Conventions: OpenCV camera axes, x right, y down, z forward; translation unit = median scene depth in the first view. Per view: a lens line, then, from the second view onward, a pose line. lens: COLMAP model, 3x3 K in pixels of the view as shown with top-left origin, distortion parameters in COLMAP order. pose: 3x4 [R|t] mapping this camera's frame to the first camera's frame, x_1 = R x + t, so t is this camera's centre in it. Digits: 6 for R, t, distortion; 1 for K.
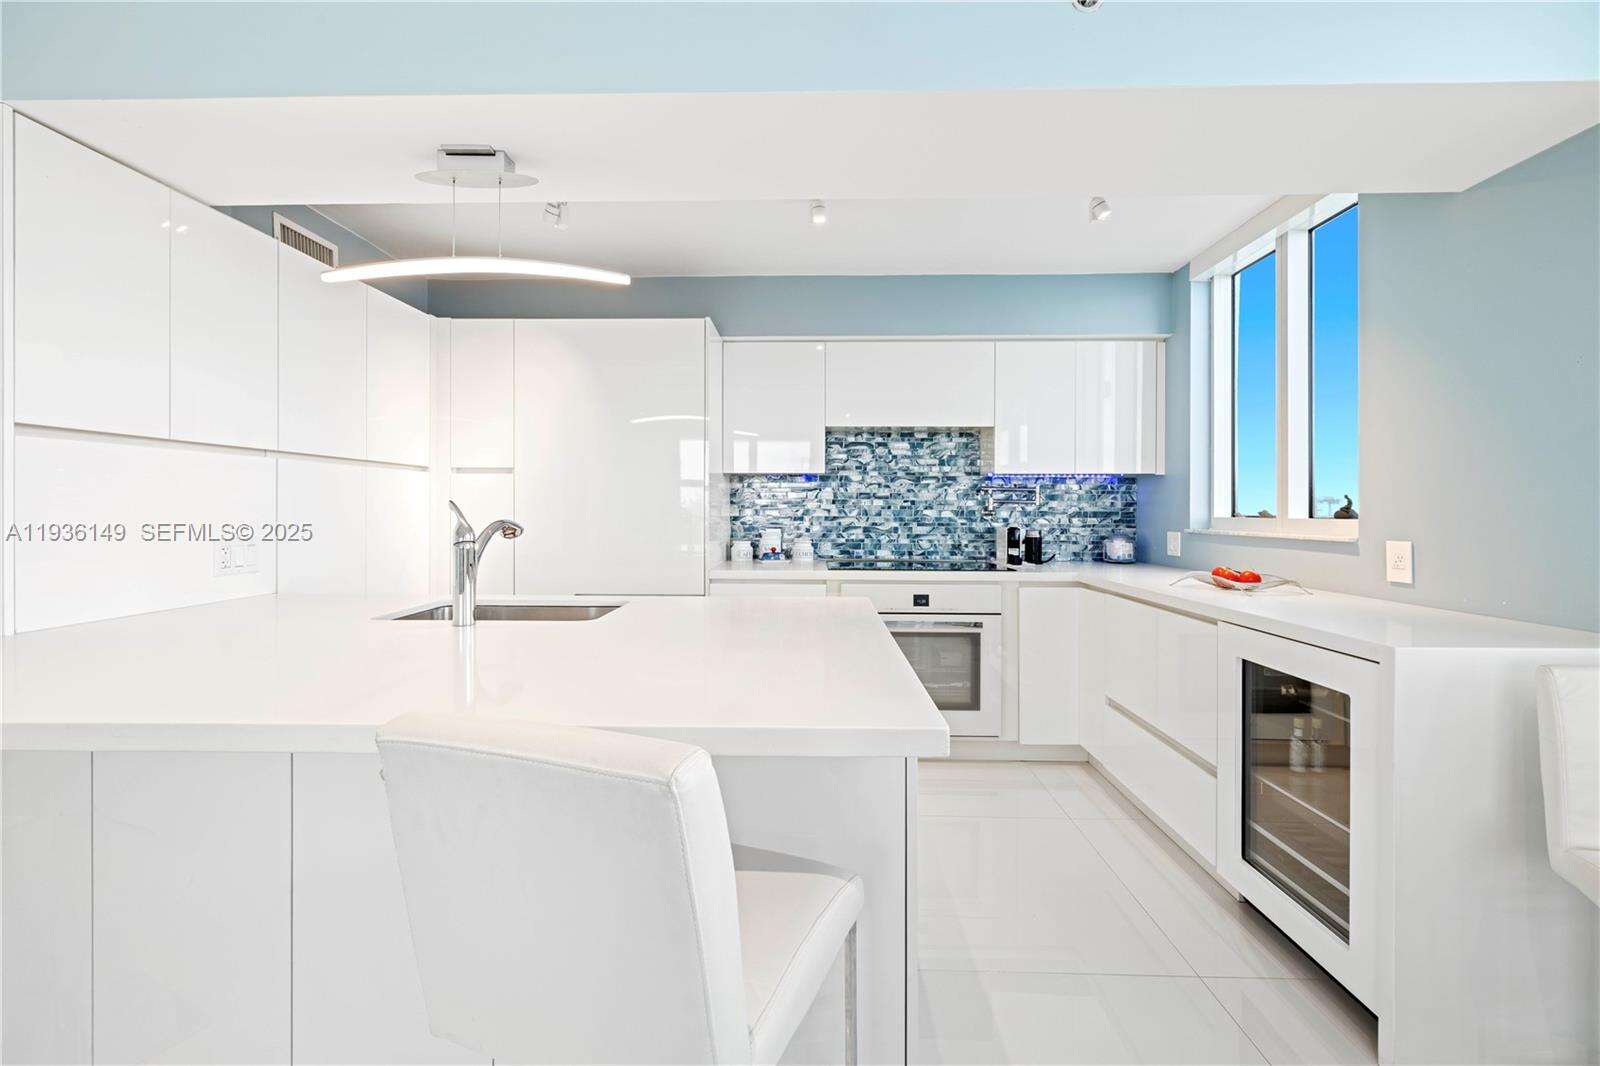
lens RADIAL K [[684.0, 0, 806.6], [0, 684.0, 516.8], [0, 0, 1]] dist [0.003993, -0.000859]
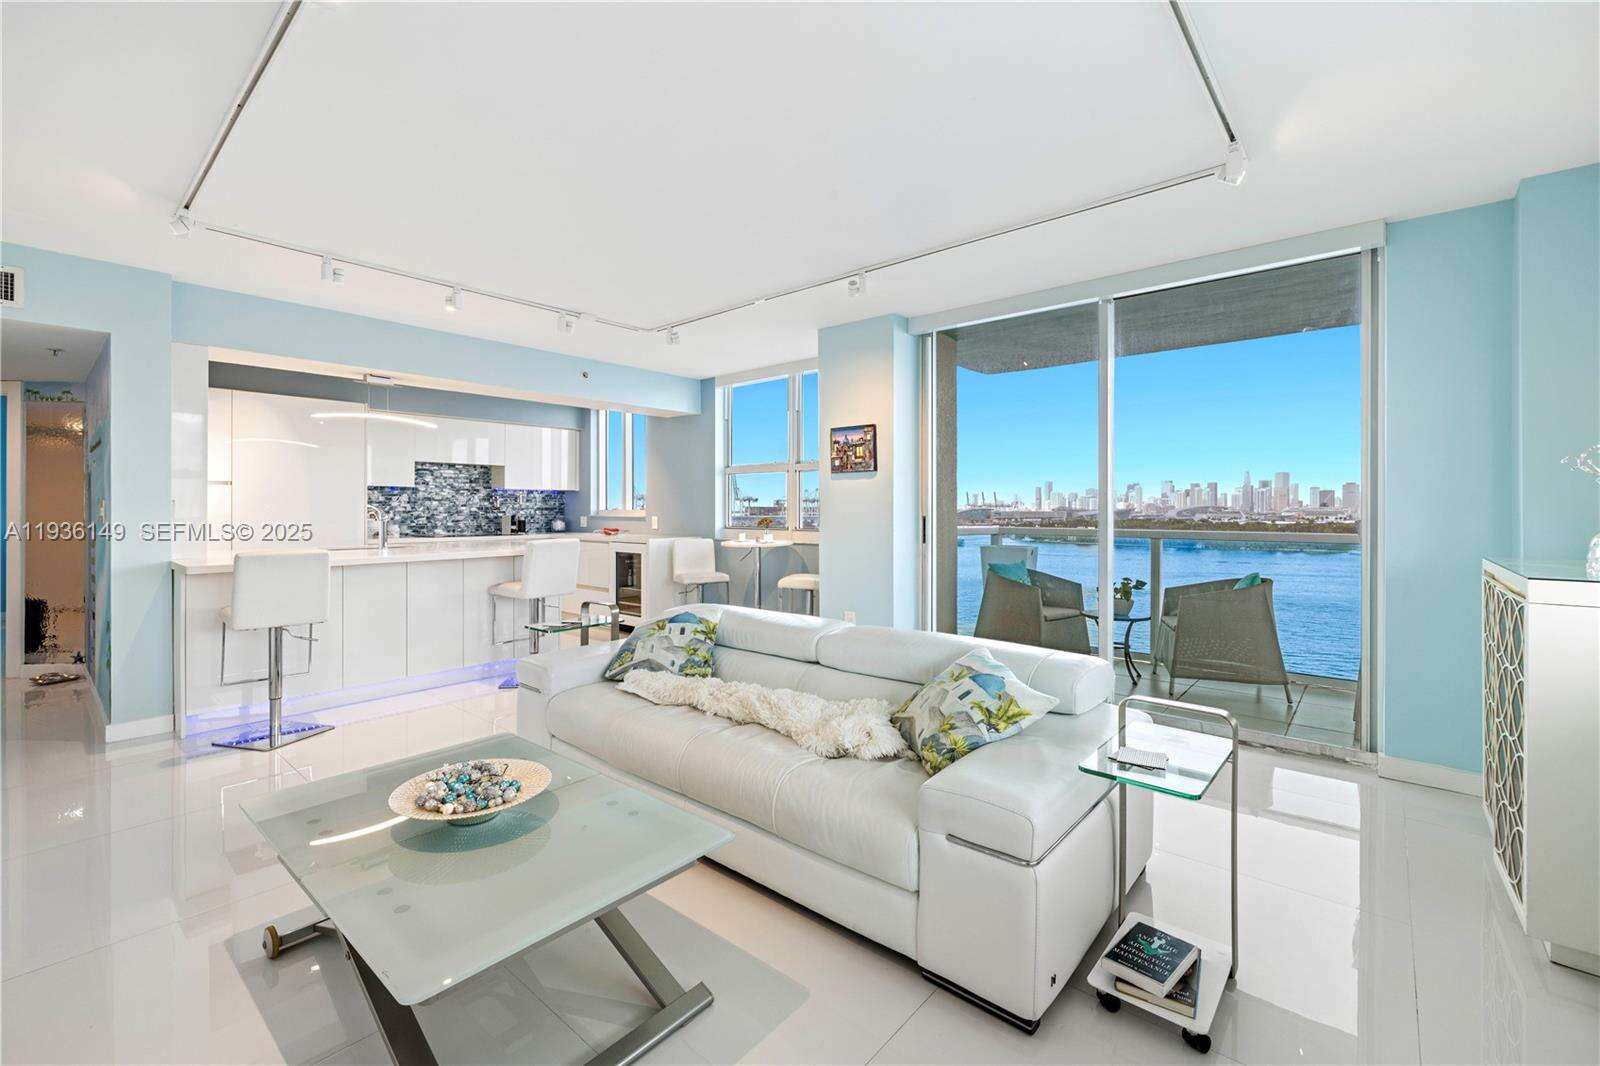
lens RADIAL K [[684.0, 0, 783.5], [0, 684.0, 509.0], [0, 0, 1]] dist [0.003993, -0.000859]
pose [[0.658139, -0.003412, 0.752889, -0.660161], [0.008024, 0.999965, -0.002483, 0.007282], [-0.752854, 0.007676, 0.658143, -0.893048]]
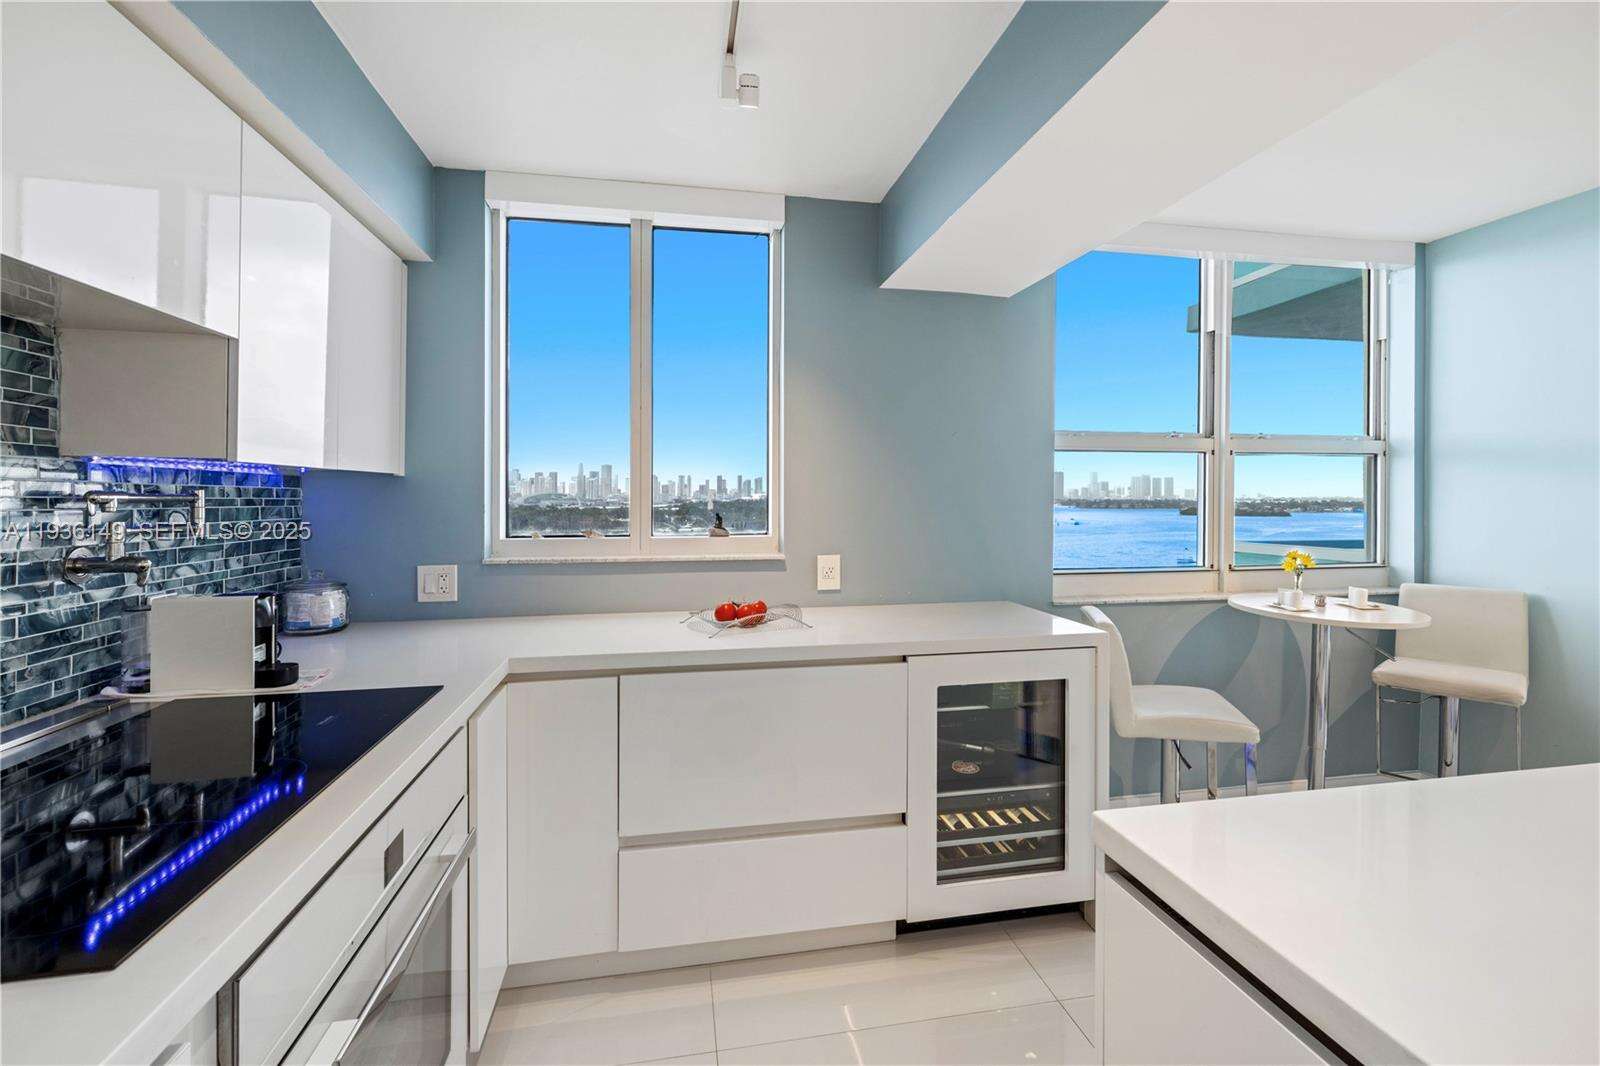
lens RADIAL K [[684.0, 0, 802.4], [0, 684.0, 502.5], [0, 0, 1]] dist [0.003993, -0.000859]
pose [[-0.199545, -0.013056, 0.979802, -0.154375], [0.008552, 0.999850, 0.015065, -0.040447], [-0.979851, 0.011385, -0.199403, 0.710102]]
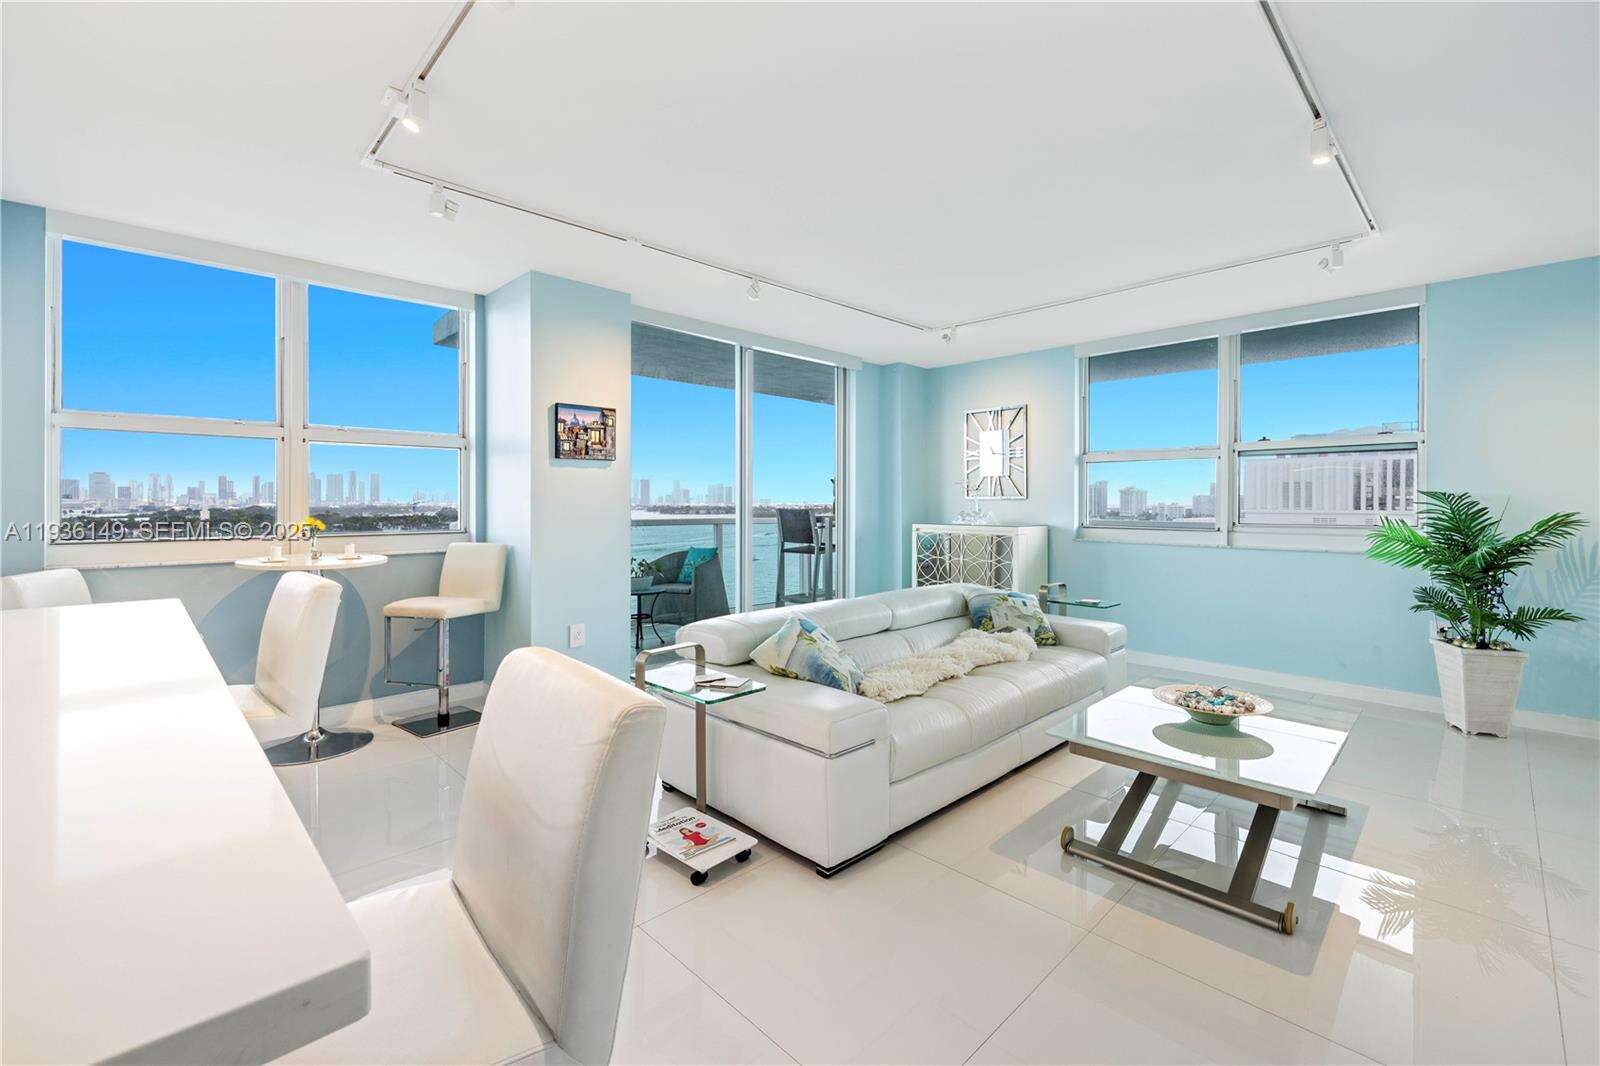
lens RADIAL K [[684.0, 0, 809.2], [0, 684.0, 512.7], [0, 0, 1]] dist [0.003993, -0.000859]
pose [[-0.706141, -0.014762, 0.707917, -0.643288], [0.002084, 0.999735, 0.022926, -0.001959], [-0.708068, 0.017664, -0.705923, 0.256724]]
